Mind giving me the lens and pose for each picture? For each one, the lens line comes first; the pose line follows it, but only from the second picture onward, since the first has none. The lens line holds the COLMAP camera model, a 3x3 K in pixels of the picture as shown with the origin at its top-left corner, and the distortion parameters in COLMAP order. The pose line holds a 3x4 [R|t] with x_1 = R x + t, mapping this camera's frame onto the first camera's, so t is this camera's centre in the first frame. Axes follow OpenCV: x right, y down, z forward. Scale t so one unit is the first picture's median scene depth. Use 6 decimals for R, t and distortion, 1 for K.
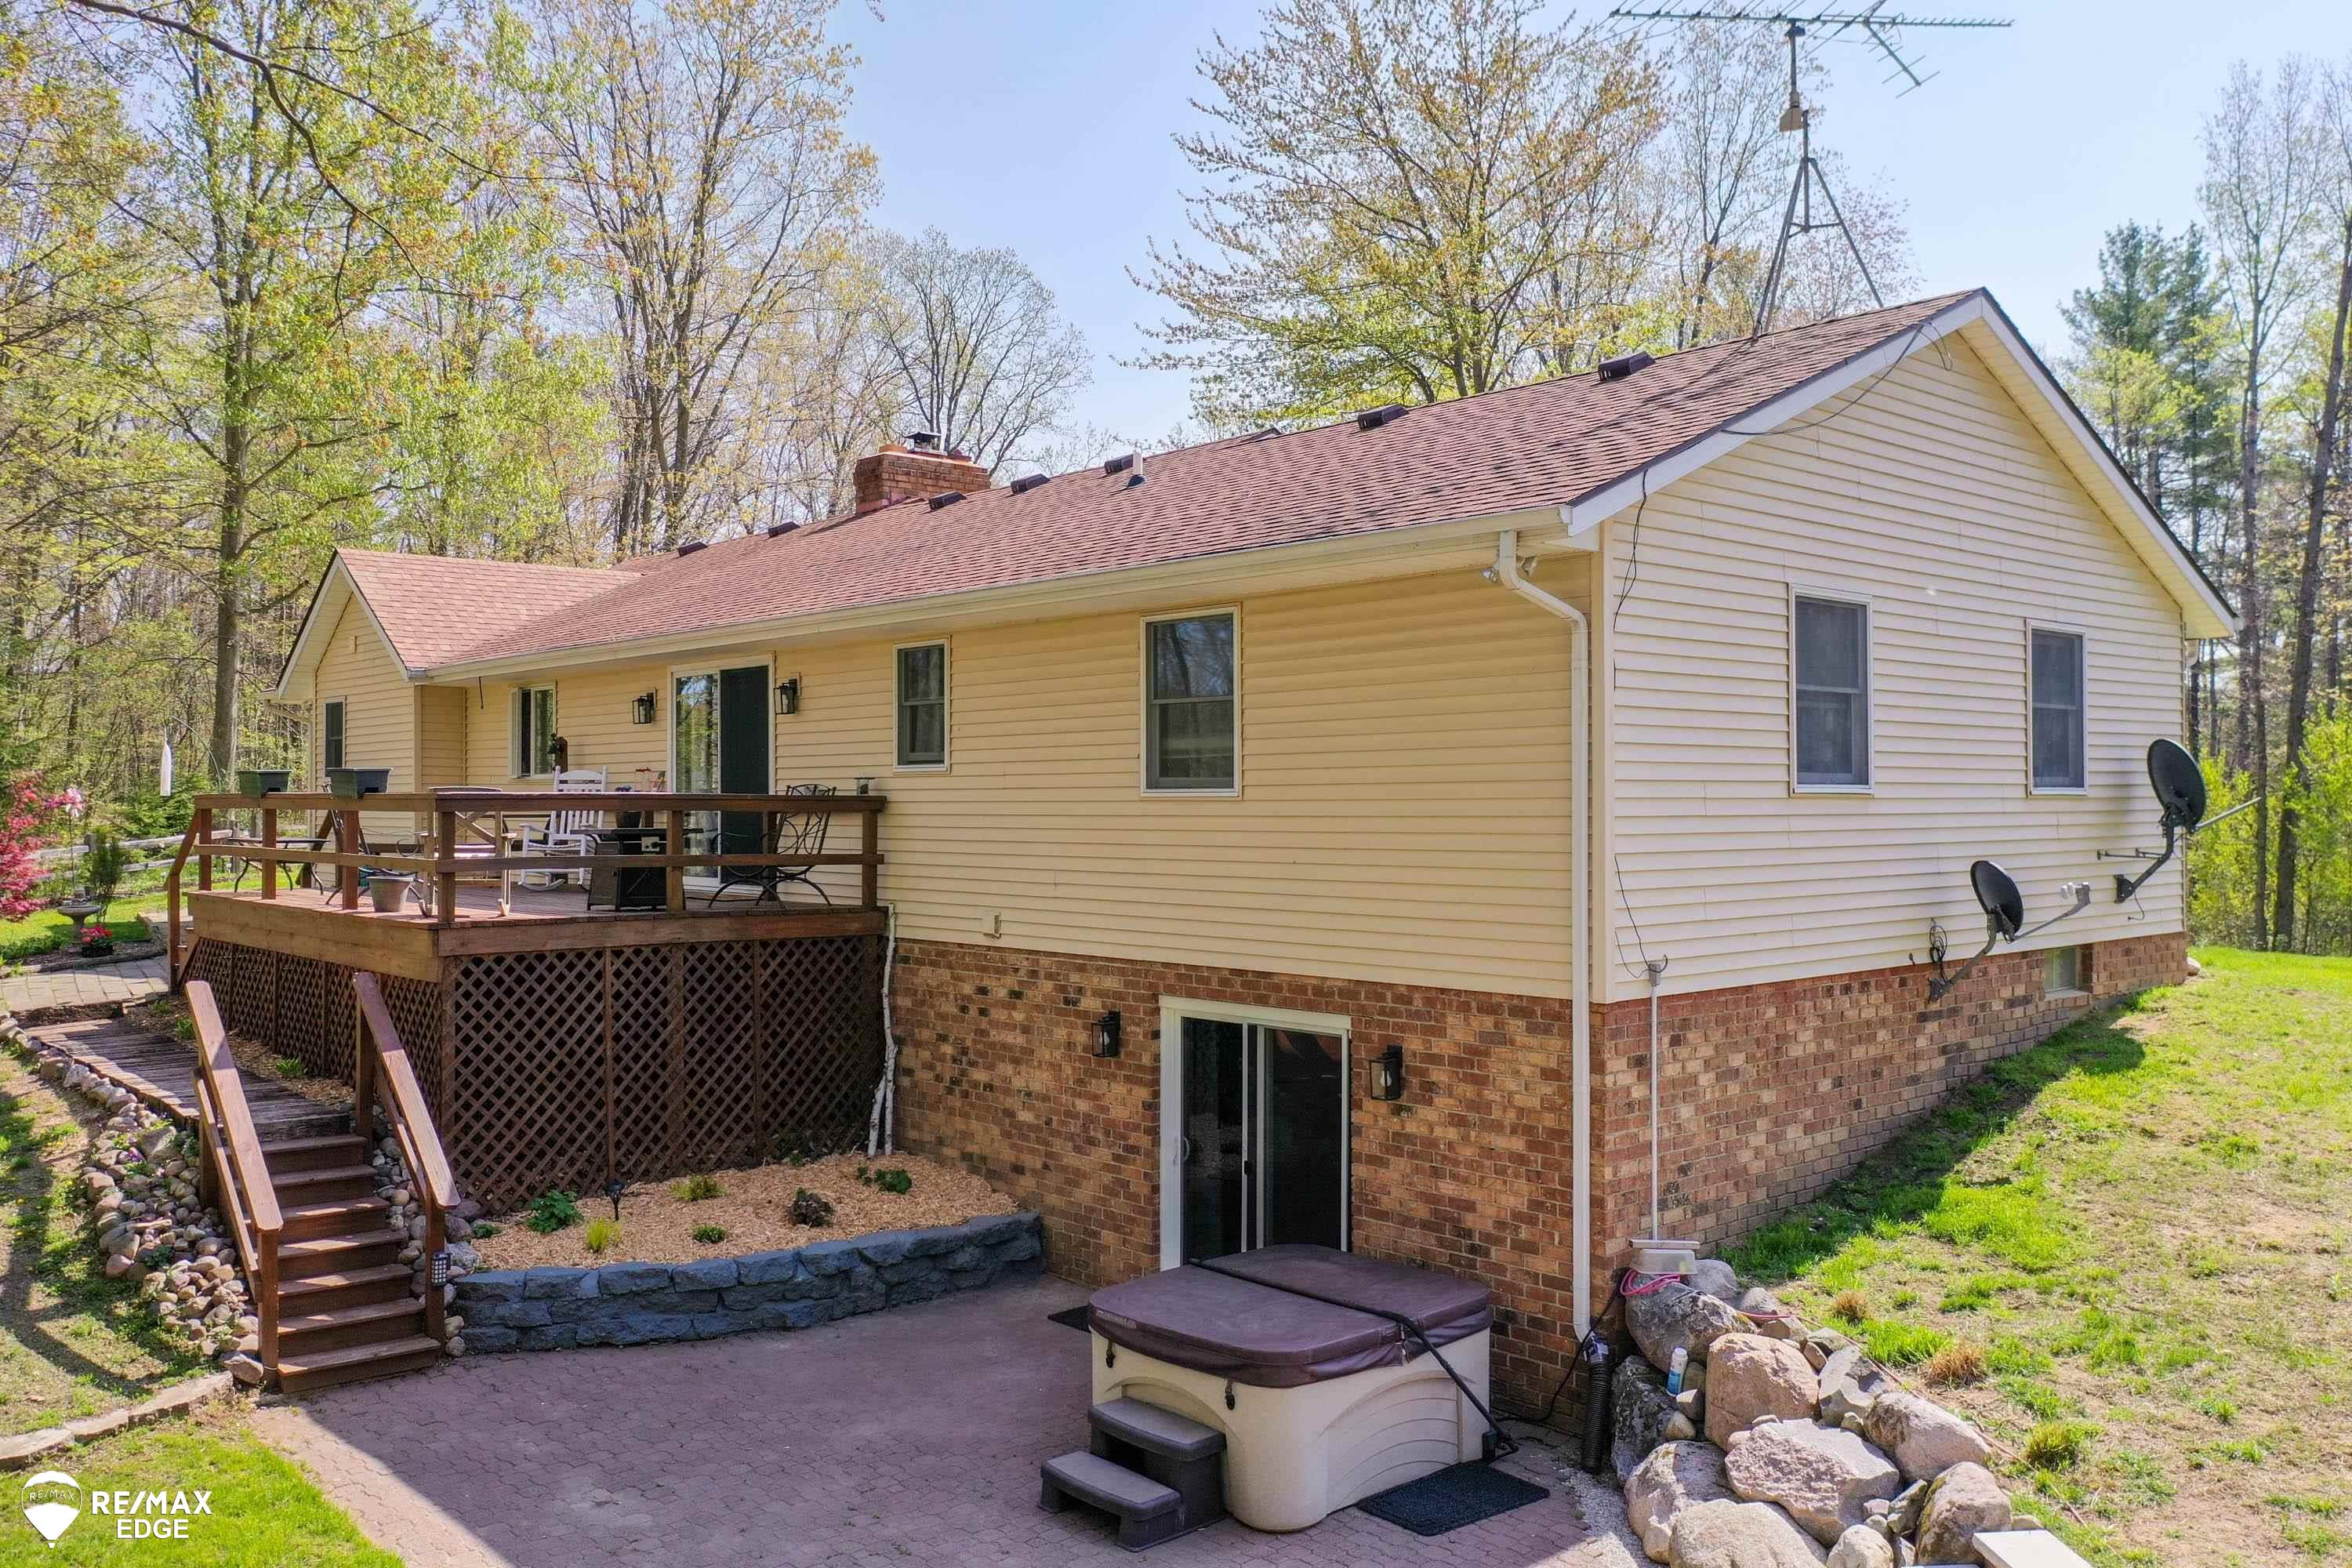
lens RADIAL K [[1903.0, 0, 1176.0], [0, 1903.0, 784.0], [0, 0, 1]] dist [-0.003907, 0.004526]
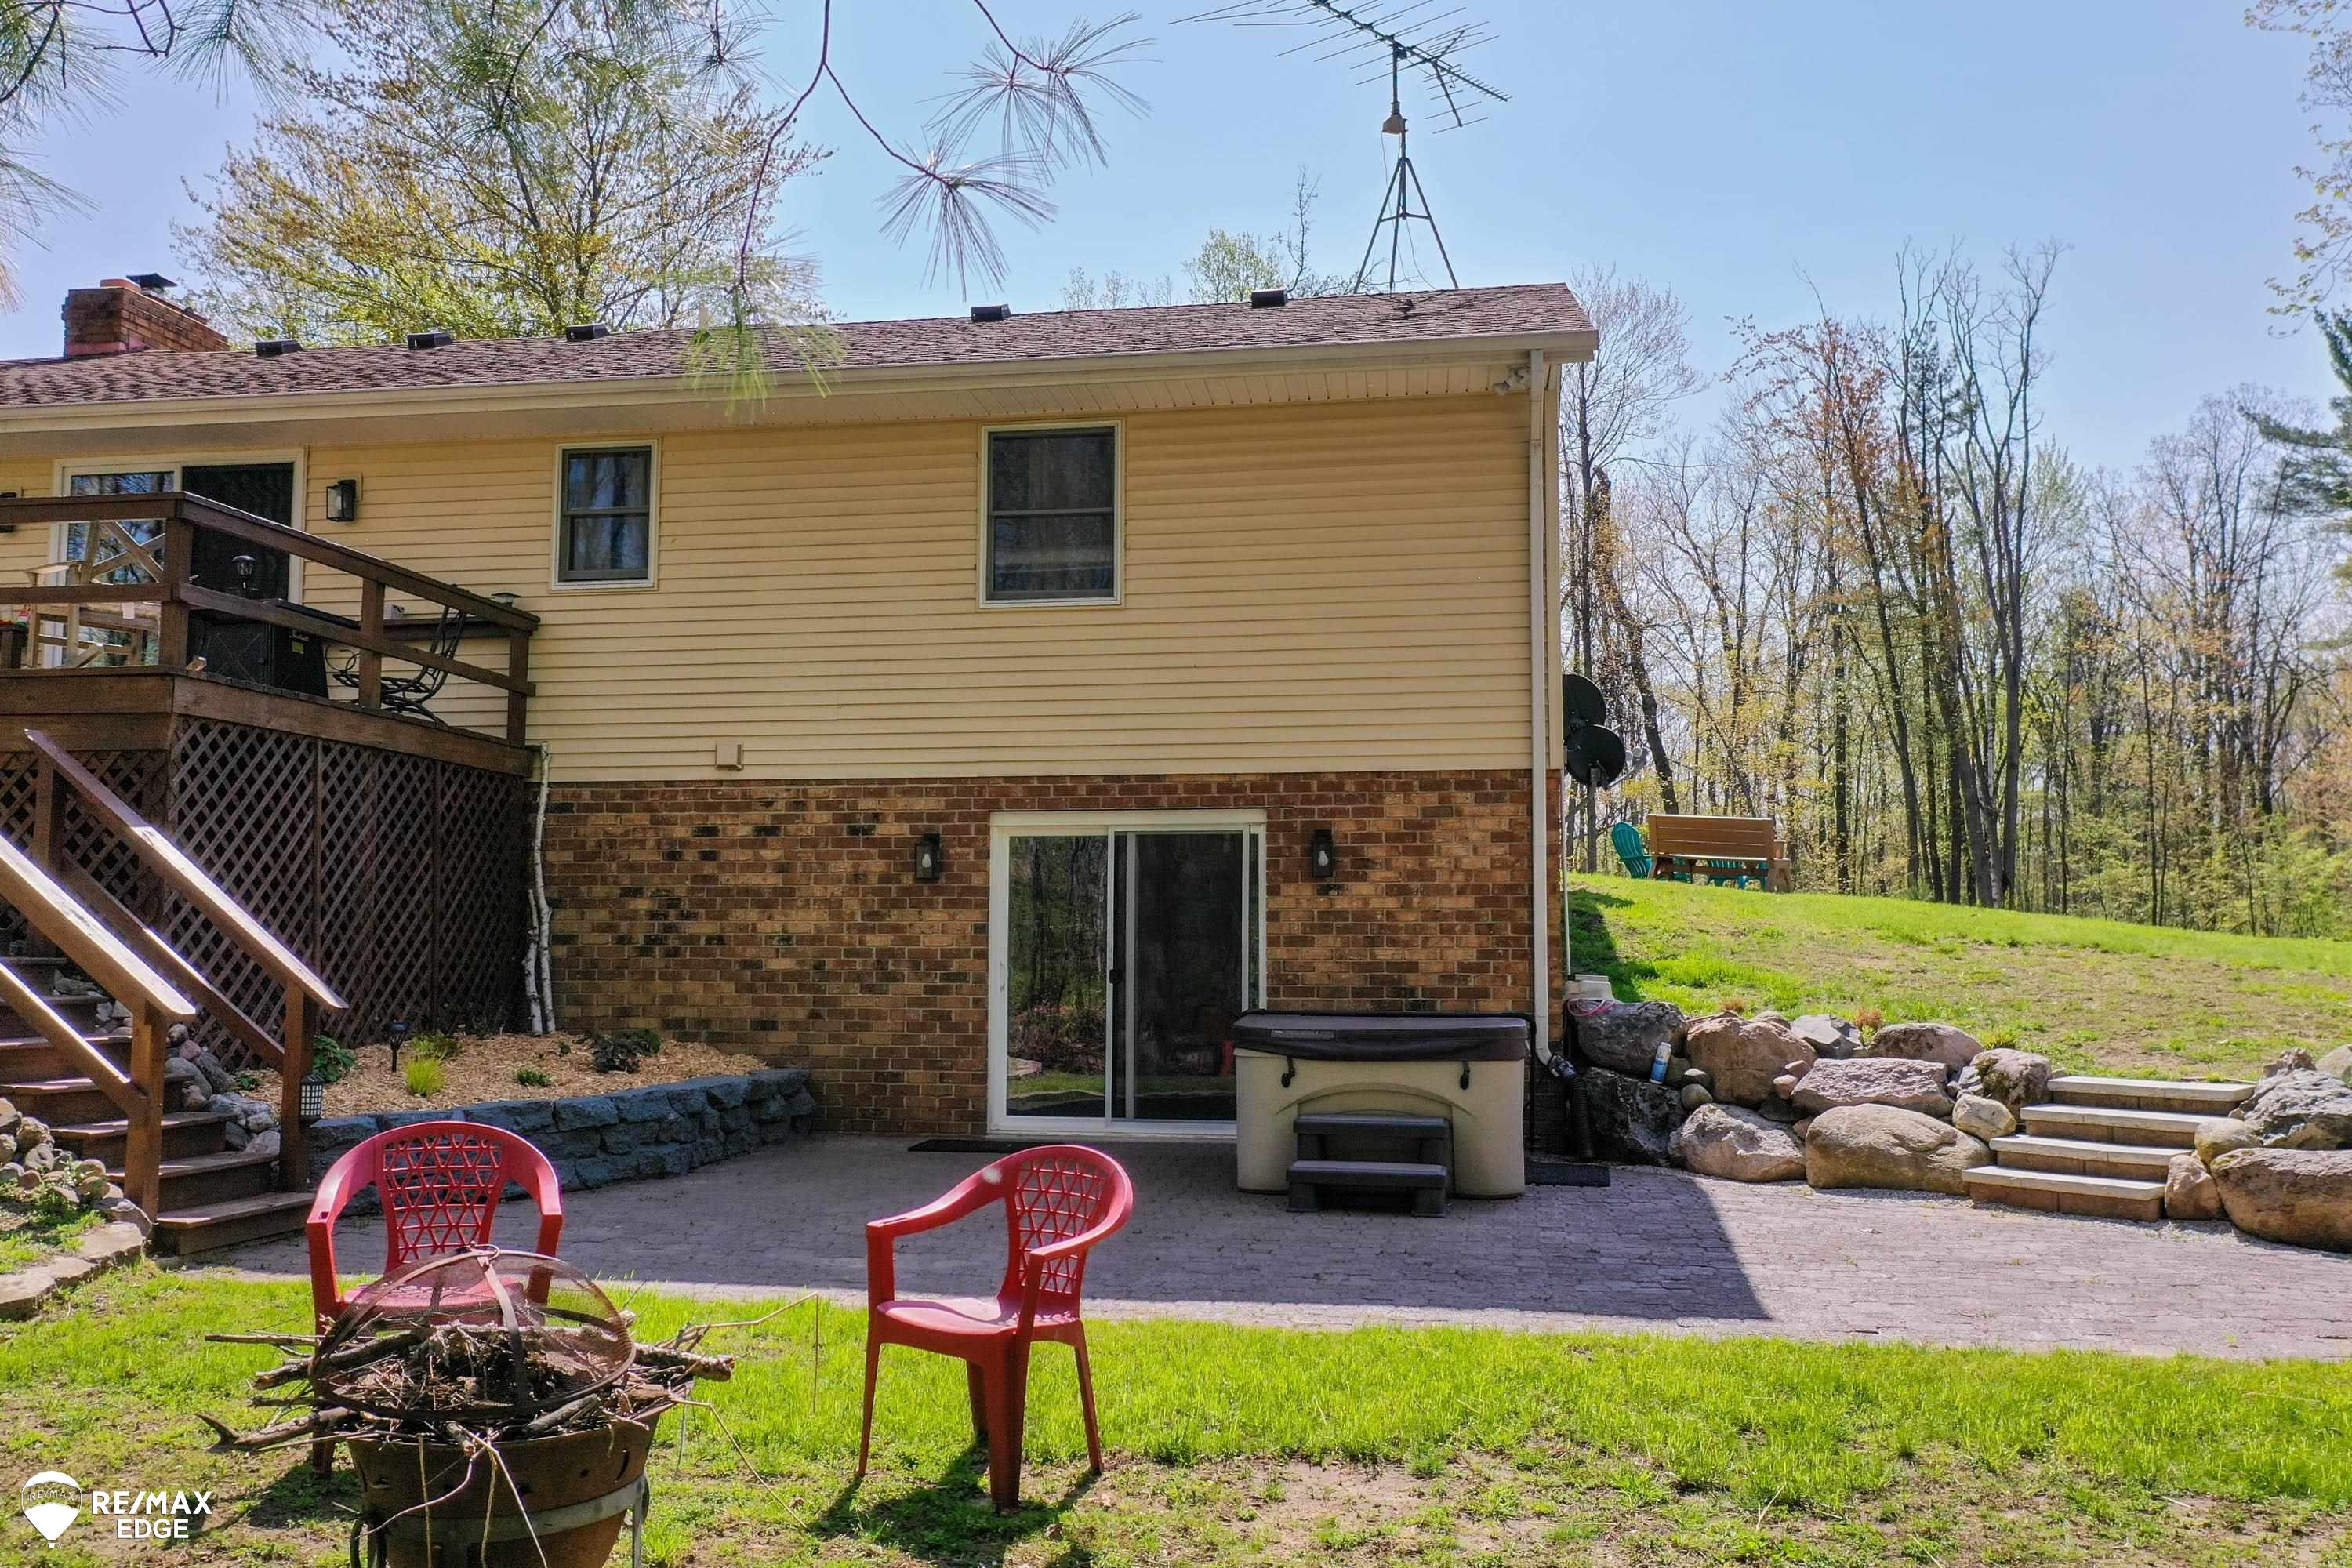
lens RADIAL K [[1925.9, 0, 1176.0], [0, 1925.9, 784.0], [0, 0, 1]] dist [0.001768, 0.008956]
pose [[0.774122, 0.057831, 0.630389, -0.545208], [-0.007759, 0.996610, -0.081898, 0.172580], [-0.632989, 0.058508, 0.771947, 0.181272]]
